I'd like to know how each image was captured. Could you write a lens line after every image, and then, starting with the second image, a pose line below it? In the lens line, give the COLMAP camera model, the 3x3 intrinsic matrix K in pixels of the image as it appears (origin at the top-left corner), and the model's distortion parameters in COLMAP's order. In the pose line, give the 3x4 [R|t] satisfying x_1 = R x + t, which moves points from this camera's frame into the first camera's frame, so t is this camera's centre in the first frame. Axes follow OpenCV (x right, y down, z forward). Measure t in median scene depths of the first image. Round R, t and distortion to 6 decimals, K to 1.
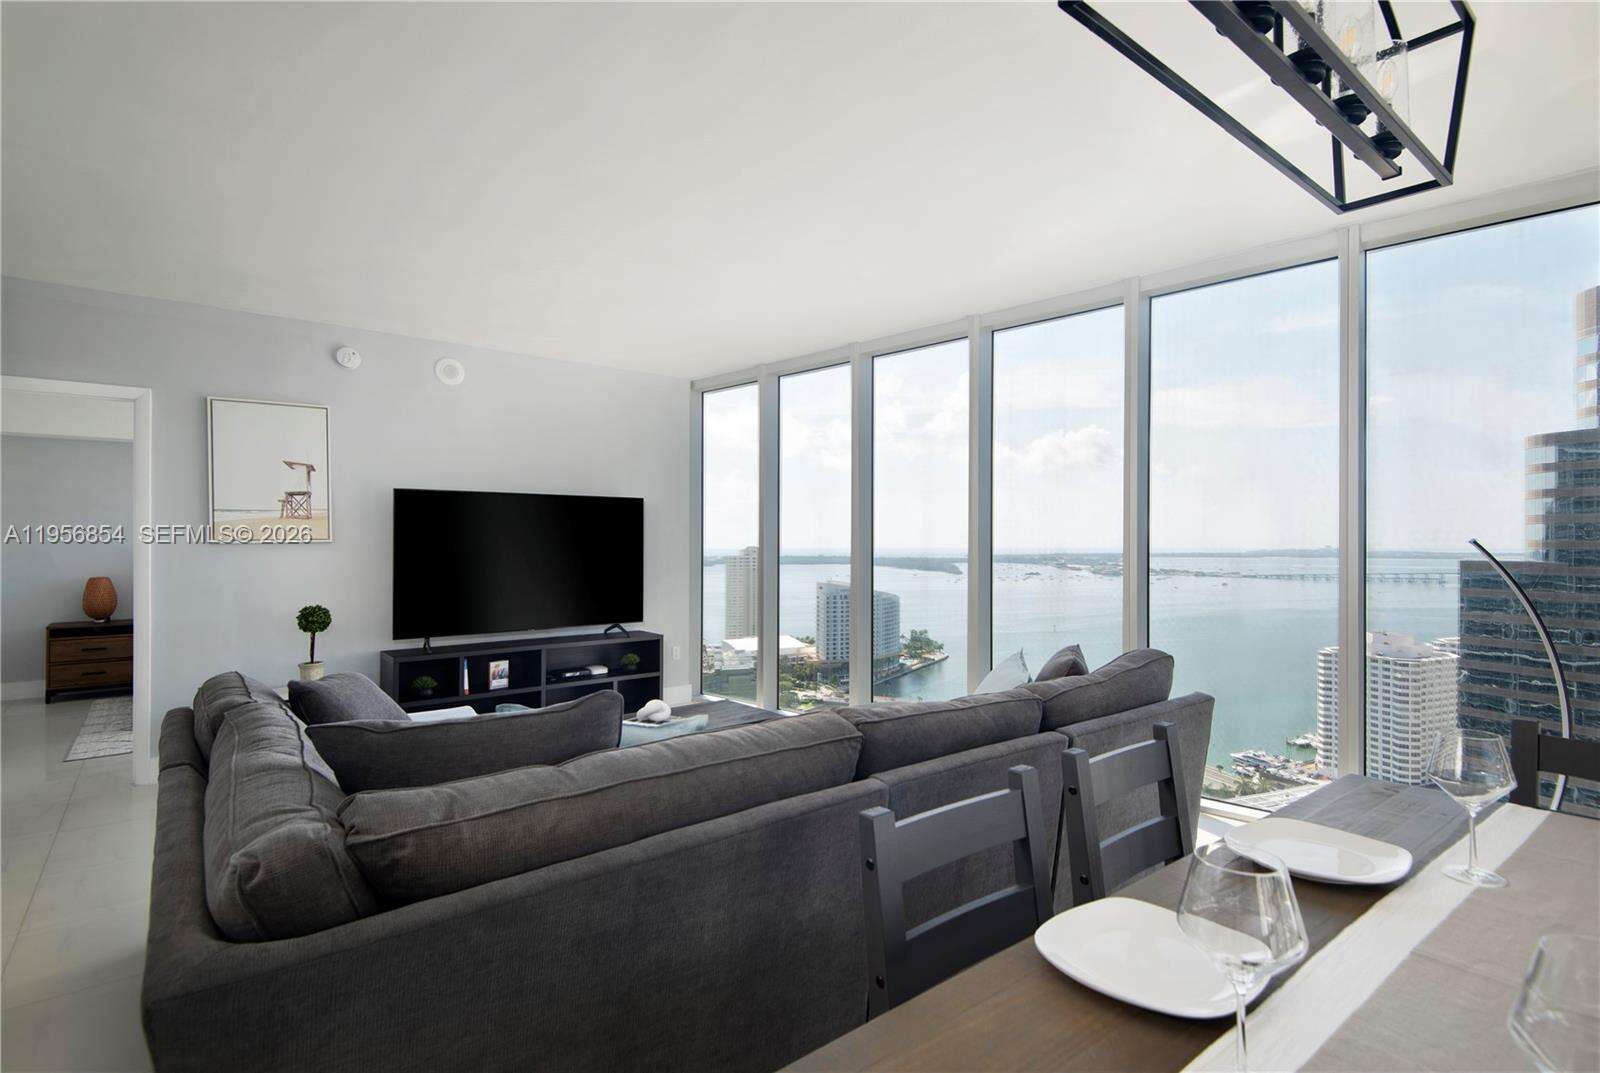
lens RADIAL K [[816.5, 0, 802.0], [0, 816.5, 543.4], [0, 0, 1]] dist [-0.001332, -0.000318]
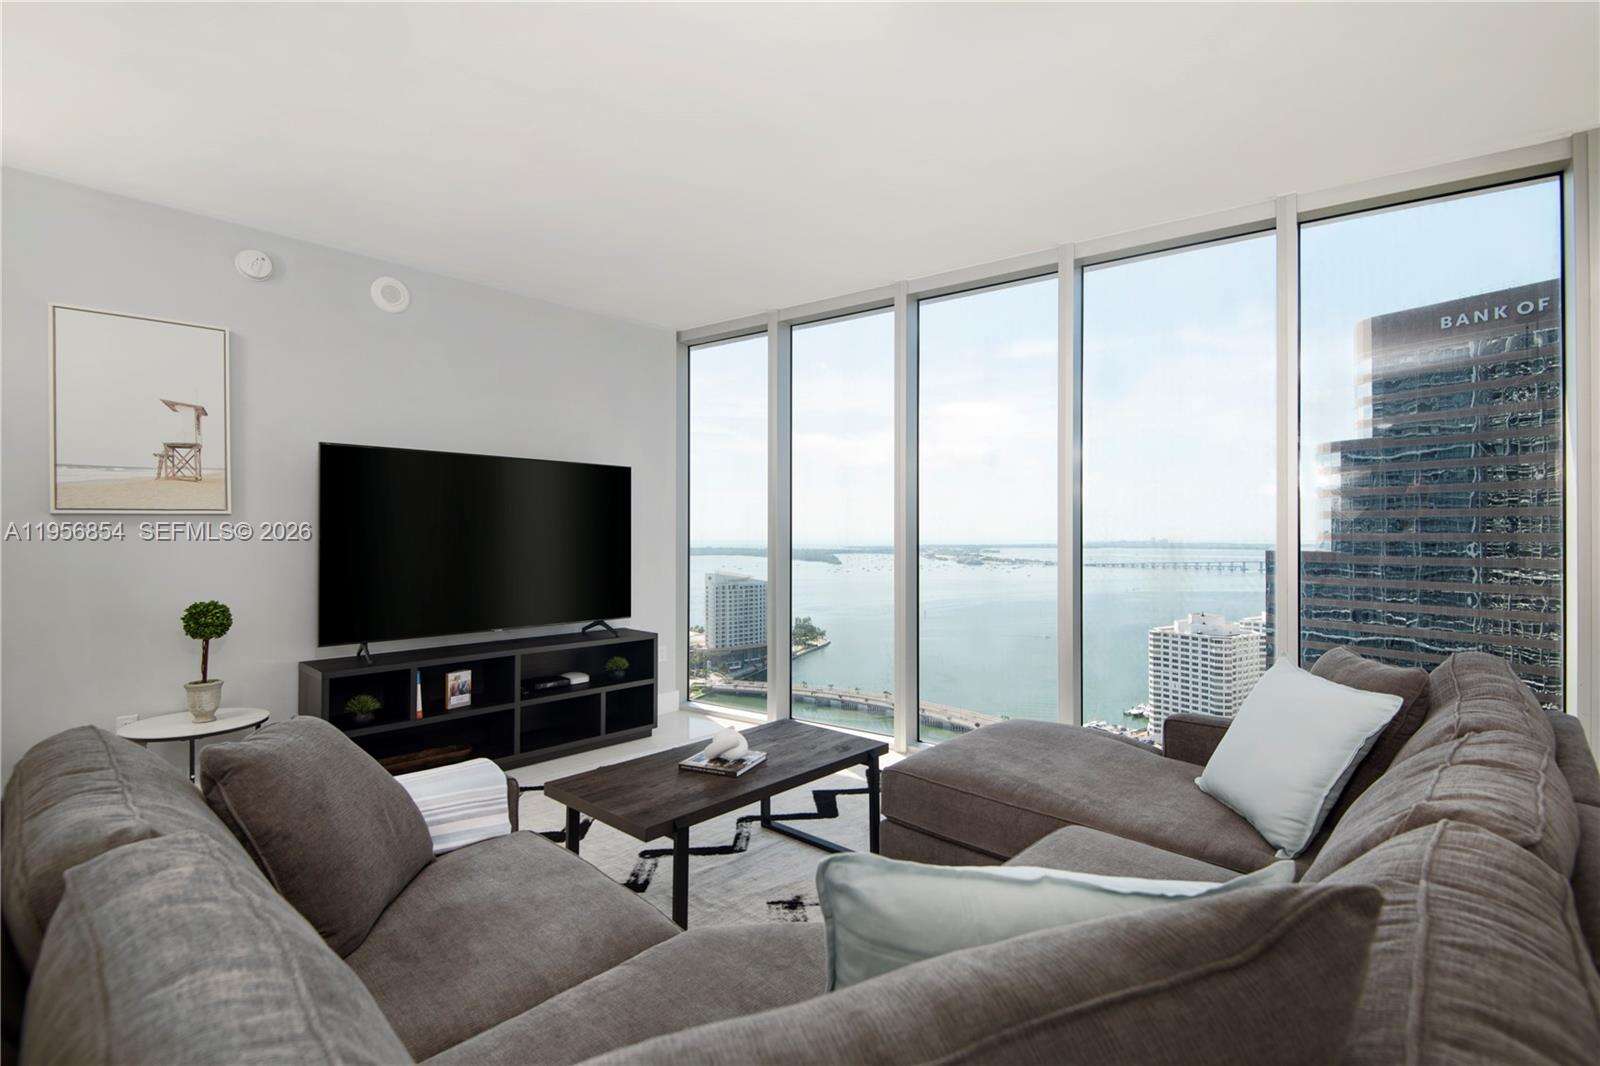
lens RADIAL K [[783.1, 0, 800.0], [0, 783.1, 533.0], [0, 0, 1]] dist [-0.030008, -0.000735]
pose [[0.988966, 0.003446, 0.148105, -0.143244], [-0.003067, 0.999991, -0.002785, 0.012786], [-0.148113, 0.002300, 0.988968, 0.200311]]
